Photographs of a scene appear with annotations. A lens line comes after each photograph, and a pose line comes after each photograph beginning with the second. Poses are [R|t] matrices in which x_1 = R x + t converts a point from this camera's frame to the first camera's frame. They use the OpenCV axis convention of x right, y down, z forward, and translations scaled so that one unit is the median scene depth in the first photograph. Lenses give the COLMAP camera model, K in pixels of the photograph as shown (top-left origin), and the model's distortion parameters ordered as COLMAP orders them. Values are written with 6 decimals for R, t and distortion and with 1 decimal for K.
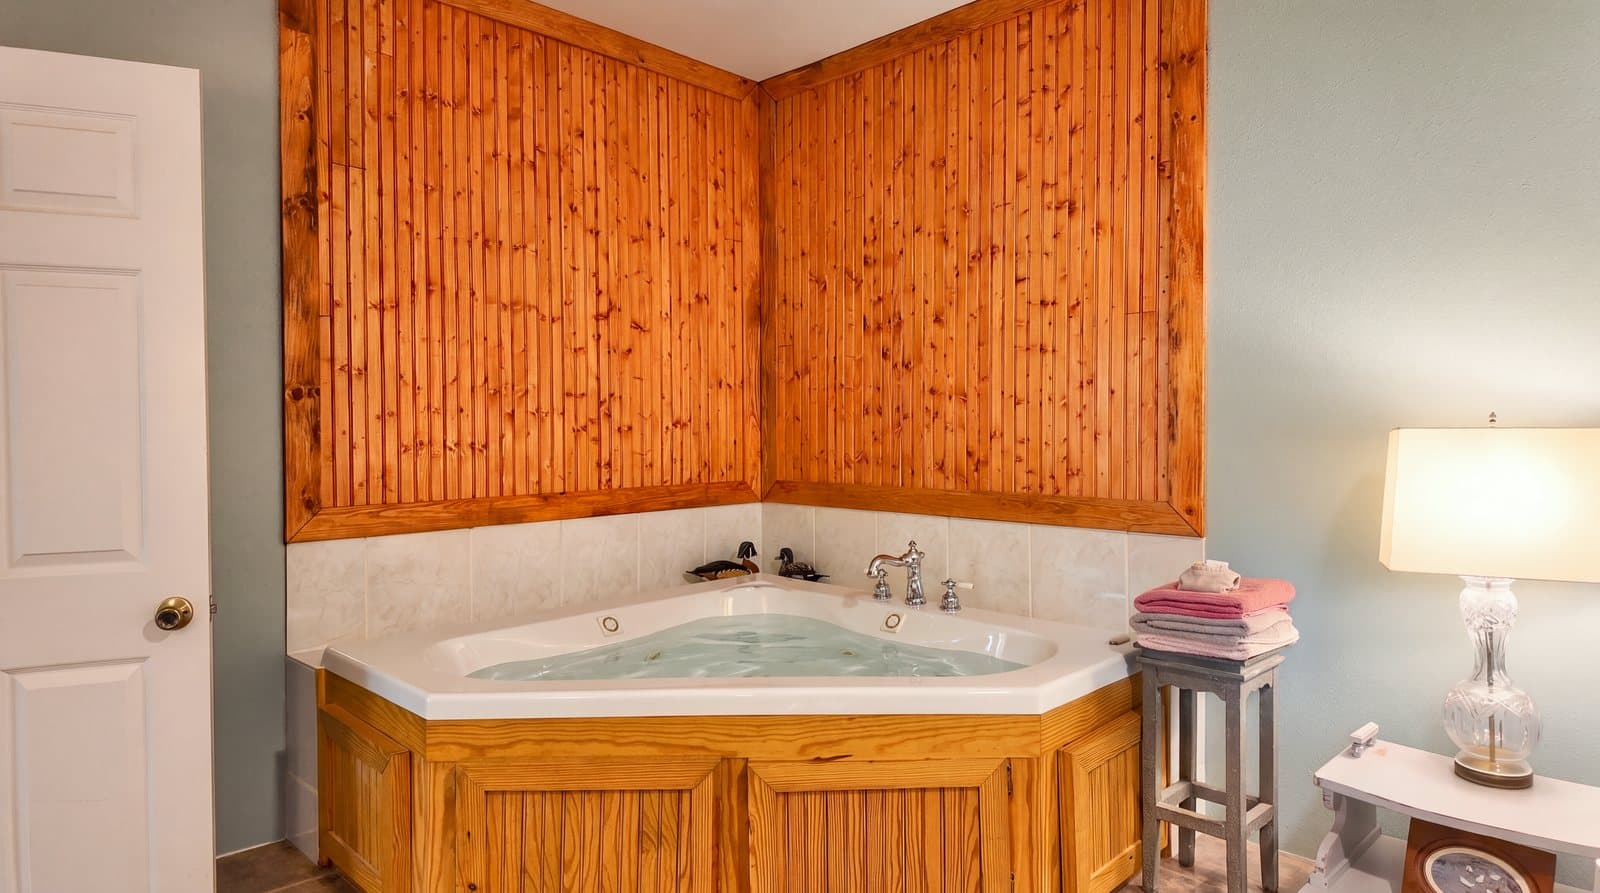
lens RADIAL K [[931.2, 0, 800.0], [0, 931.2, 446.5], [0, 0, 1]] dist [0.041516, -0.070931]
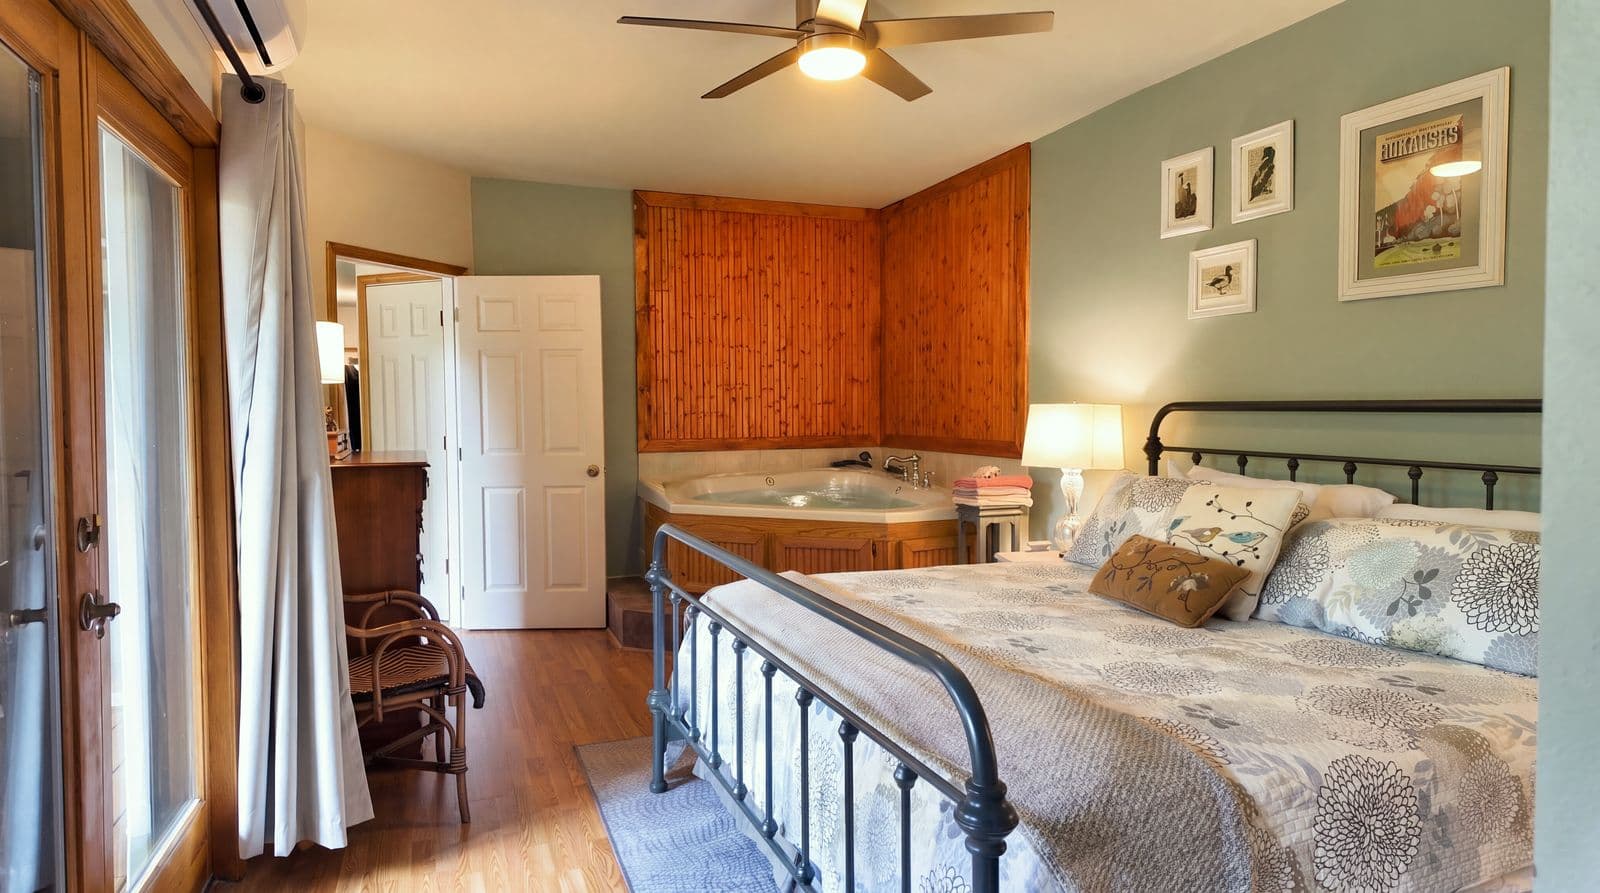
lens RADIAL K [[931.2, 0, 800.0], [0, 931.2, 446.5], [0, 0, 1]] dist [0.041516, -0.070931]
pose [[0.910743, 0.015250, -0.412692, 0.705491], [-0.002960, 0.999533, 0.030404, 0.009885], [0.412963, -0.026469, 0.910363, -0.870638]]
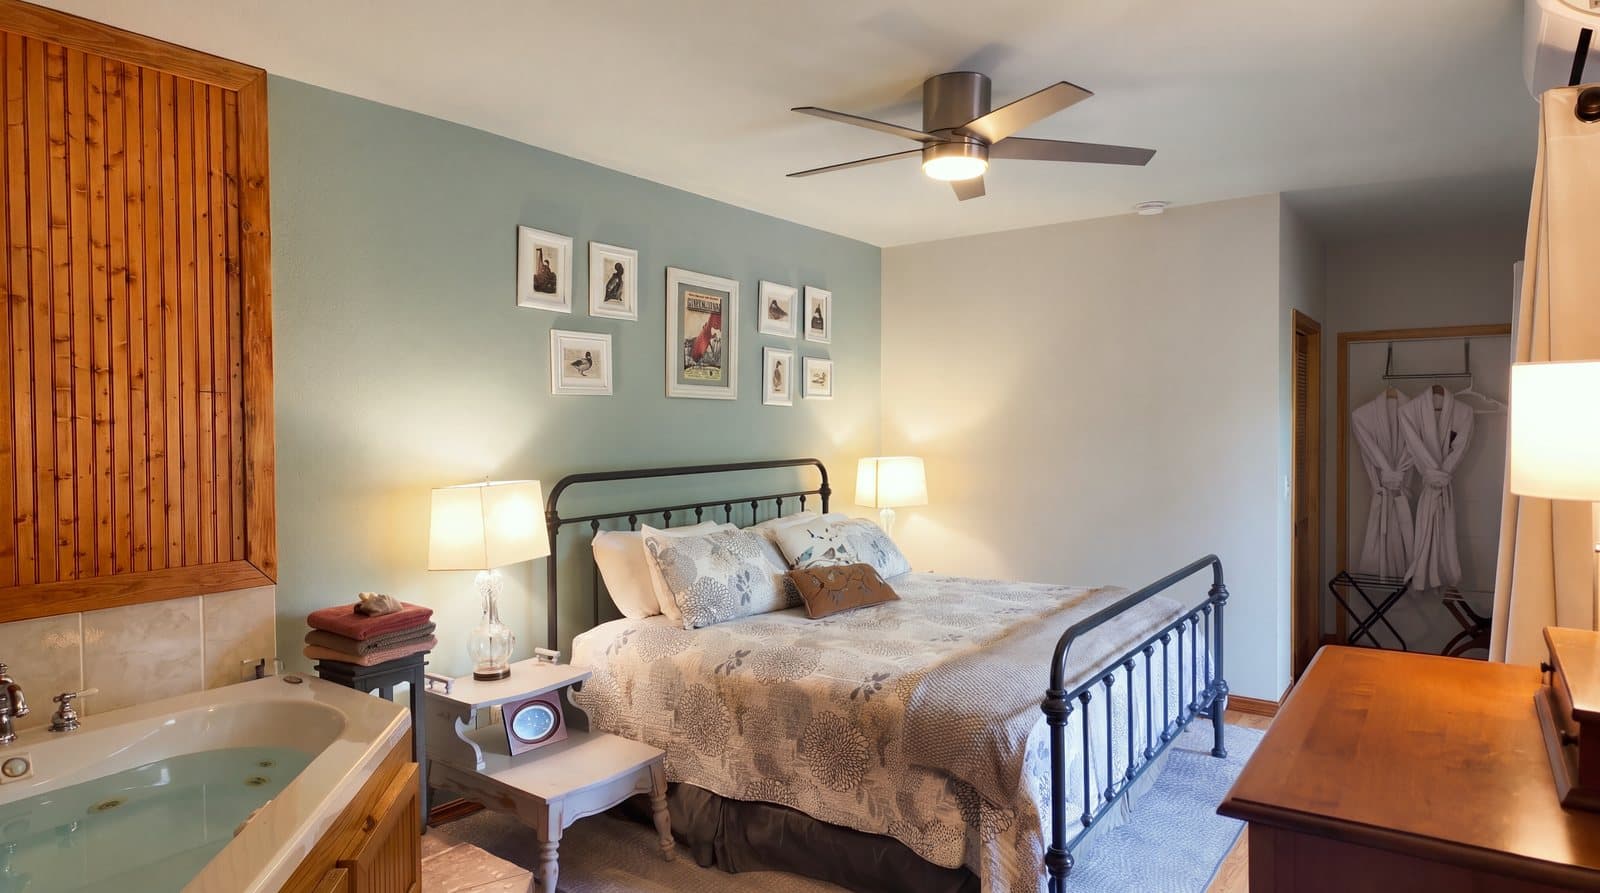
lens RADIAL K [[931.2, 0, 800.0], [0, 931.2, 446.5], [0, 0, 1]] dist [0.041516, -0.070931]
pose [[-0.159263, -0.023221, 0.986963, -0.784931], [0.028265, 0.999206, 0.028070, -0.086504], [-0.986831, 0.032367, -0.158481, 0.471811]]
